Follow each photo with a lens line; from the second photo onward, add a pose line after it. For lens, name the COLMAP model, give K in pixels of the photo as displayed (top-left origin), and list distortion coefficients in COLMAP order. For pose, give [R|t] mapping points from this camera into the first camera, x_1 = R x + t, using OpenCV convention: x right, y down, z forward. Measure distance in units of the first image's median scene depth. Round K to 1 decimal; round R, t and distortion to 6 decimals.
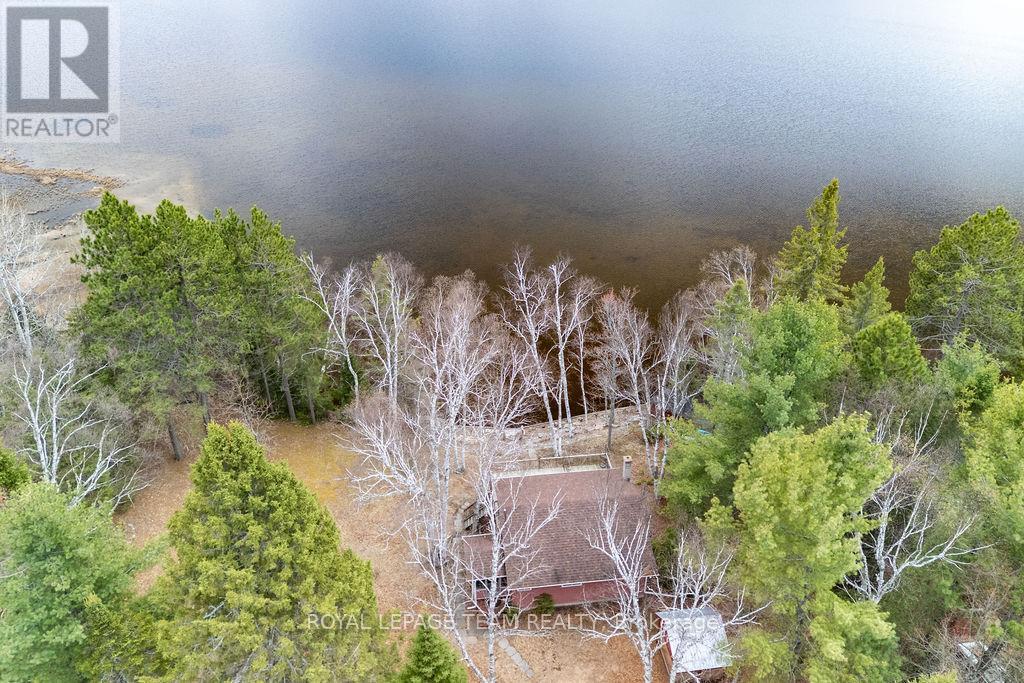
lens RADIAL K [[759.5, 0, 512.0], [0, 759.5, 341.5], [0, 0, 1]] dist [0.034894, -0.002954]
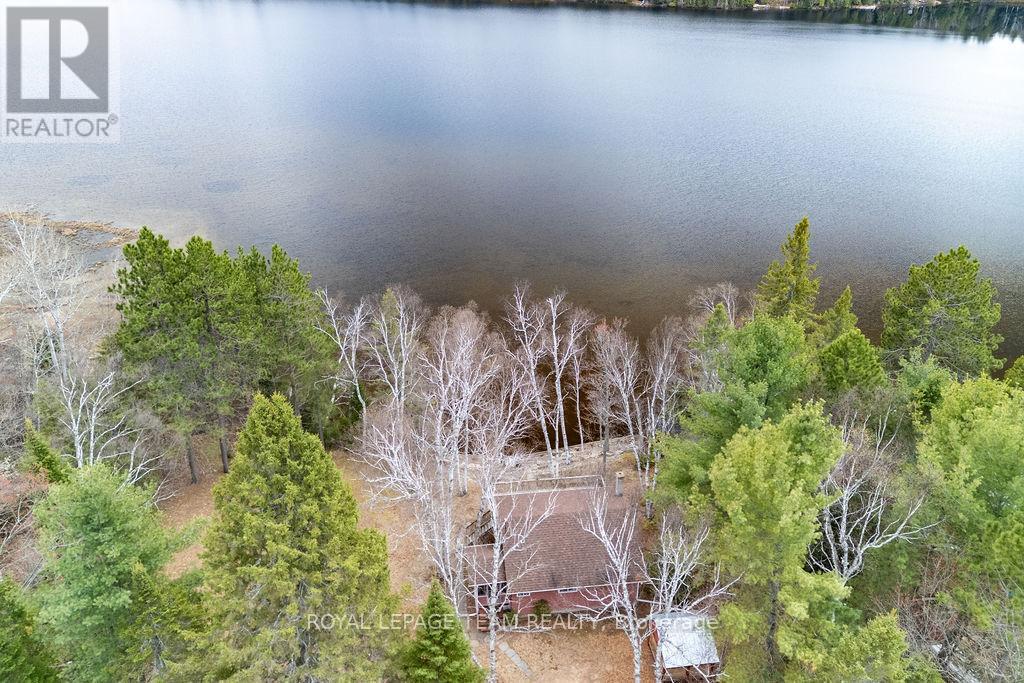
lens RADIAL K [[759.5, 0, 512.0], [0, 759.5, 341.5], [0, 0, 1]] dist [0.034894, -0.002954]
pose [[0.999999, 0.001140, 0.000897, -0.000966], [-0.001066, 0.996932, -0.078270, 0.056777], [-0.000984, 0.078269, 0.996932, -0.088029]]
